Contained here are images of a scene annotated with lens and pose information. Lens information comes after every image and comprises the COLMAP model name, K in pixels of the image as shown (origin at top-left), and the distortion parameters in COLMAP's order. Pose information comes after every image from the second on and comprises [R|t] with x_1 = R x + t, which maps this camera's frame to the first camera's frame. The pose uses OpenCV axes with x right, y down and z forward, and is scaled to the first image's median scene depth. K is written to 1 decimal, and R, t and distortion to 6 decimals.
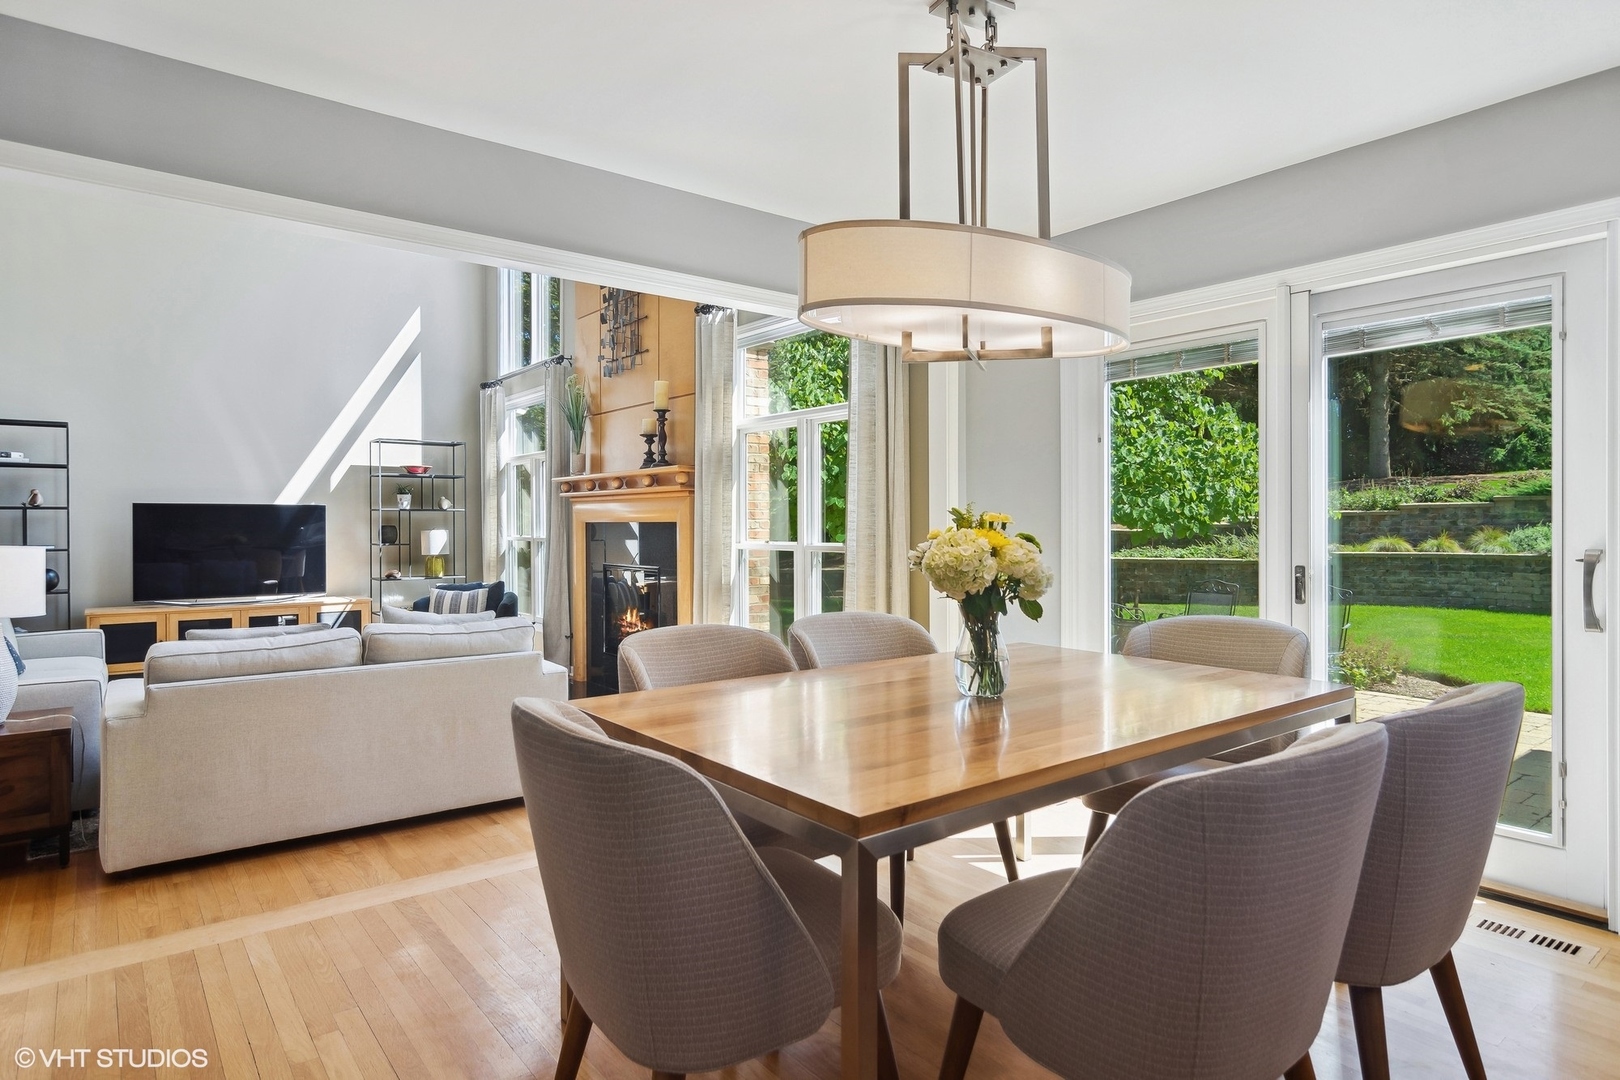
lens RADIAL K [[920.7, 0, 809.5], [0, 920.7, 526.9], [0, 0, 1]] dist [-0.005888, 0.005366]
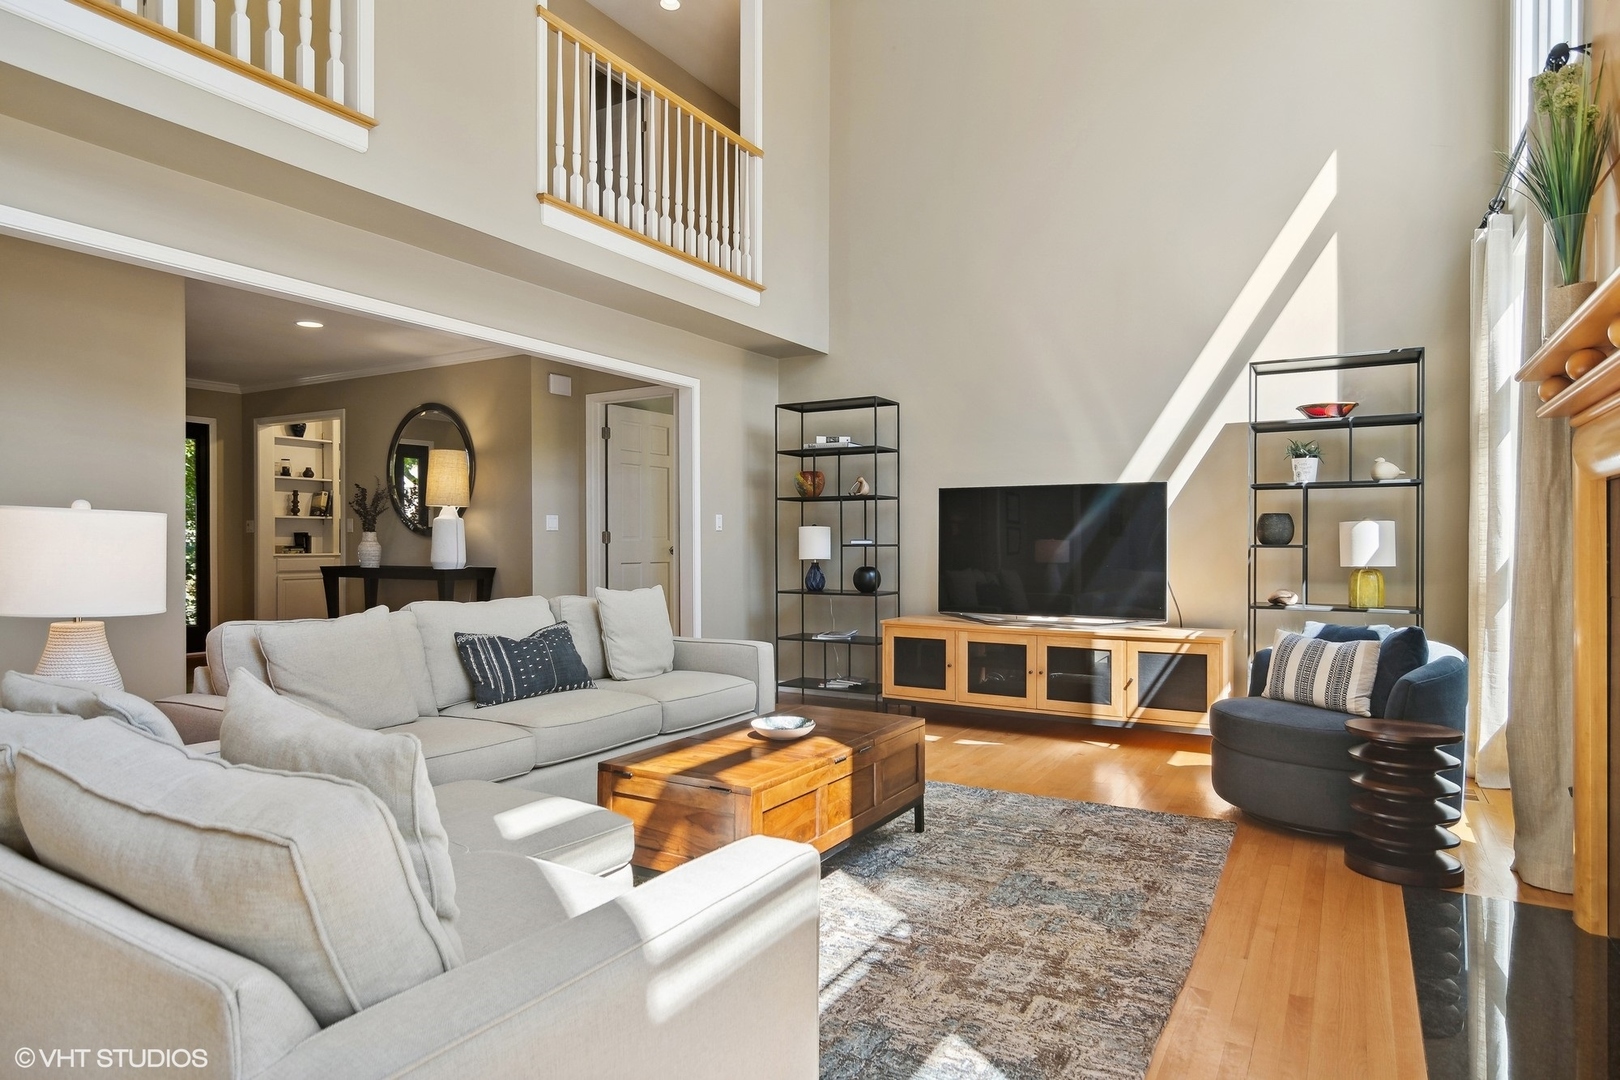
lens RADIAL K [[920.7, 0, 819.2], [0, 920.7, 545.5], [0, 0, 1]] dist [-0.005888, 0.005366]
pose [[0.356473, 0.008383, -0.934268, -0.020129], [-0.003601, 0.999965, 0.007599, 0.015285], [0.934299, 0.000656, 0.356491, 0.530828]]
